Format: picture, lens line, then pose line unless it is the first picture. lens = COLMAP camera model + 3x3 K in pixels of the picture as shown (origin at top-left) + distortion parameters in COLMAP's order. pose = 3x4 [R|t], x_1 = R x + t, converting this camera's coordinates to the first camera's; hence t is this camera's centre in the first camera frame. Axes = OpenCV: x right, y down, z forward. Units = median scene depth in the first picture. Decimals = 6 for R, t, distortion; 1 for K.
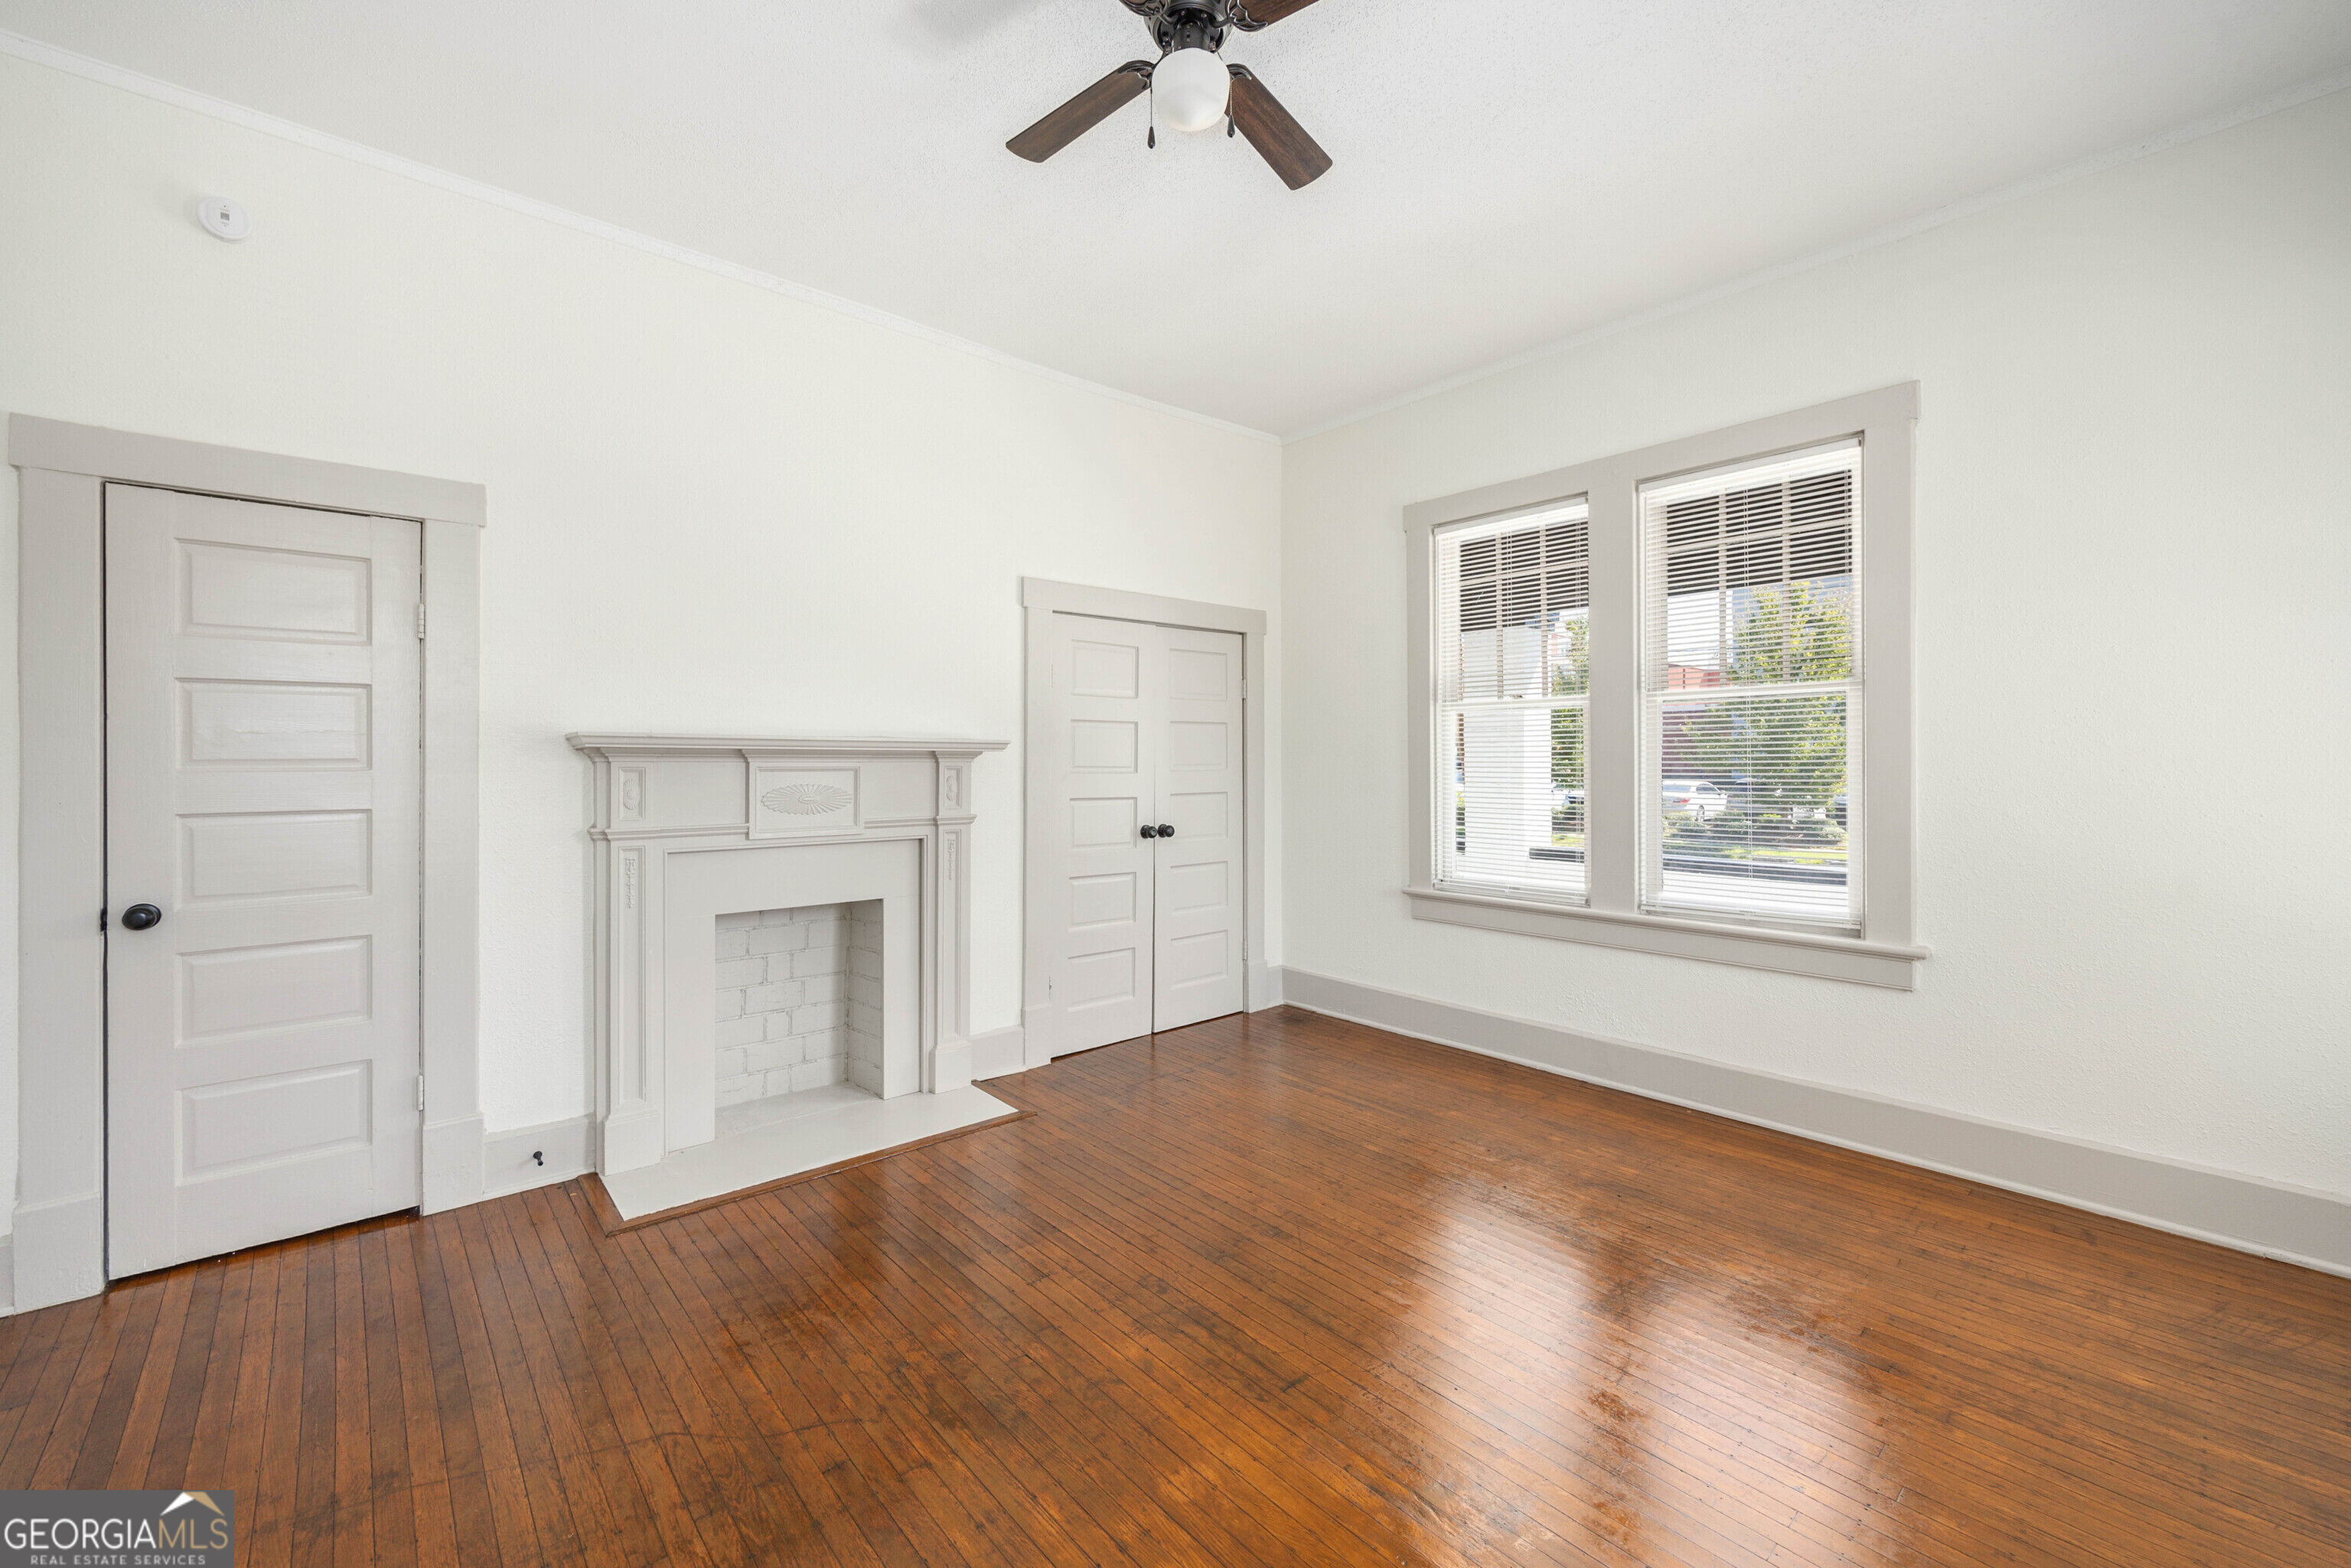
lens RADIAL K [[940.5, 0, 1146.9], [0, 940.5, 772.4], [0, 0, 1]] dist [-0.001656, 0.000123]
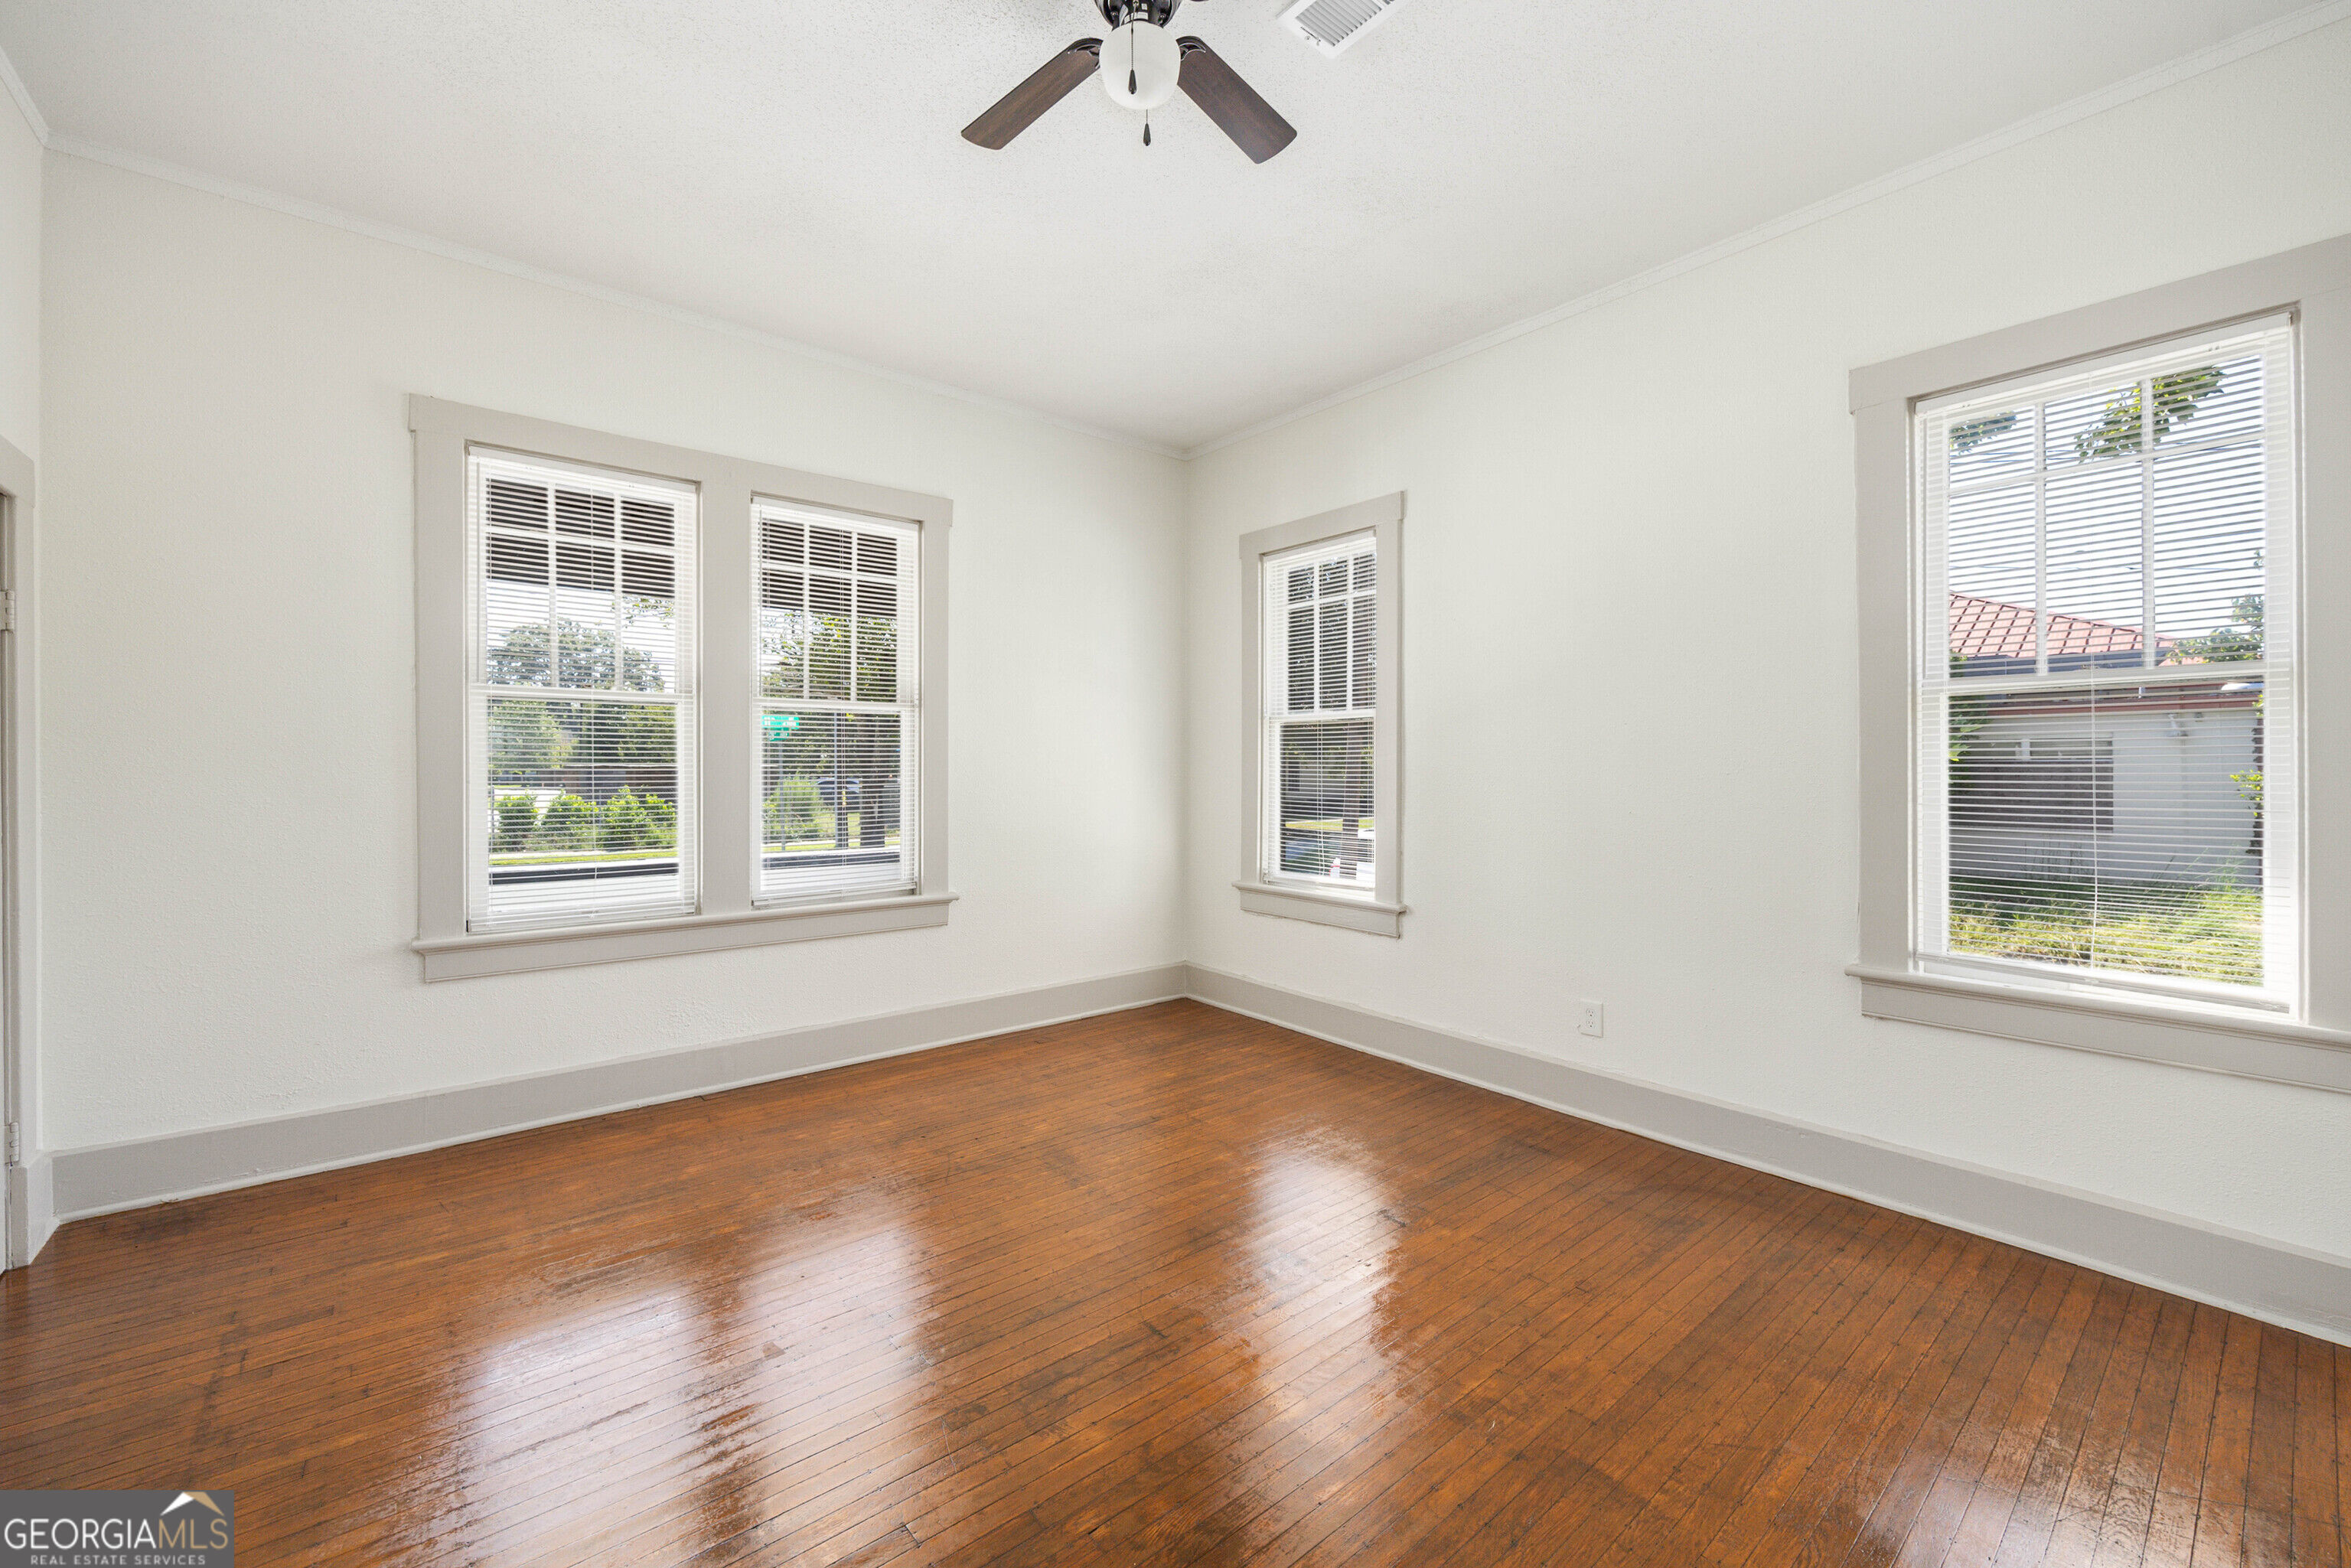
lens RADIAL K [[935.4, 0, 1175.5], [0, 935.4, 784.0], [0, 0, 1]] dist [-0.018129, 0.000228]
pose [[0.009814, -0.018771, 0.999776, -0.543022], [0.009997, 0.999776, 0.018673, -0.004236], [-0.999902, 0.009811, 0.009999, 0.569586]]
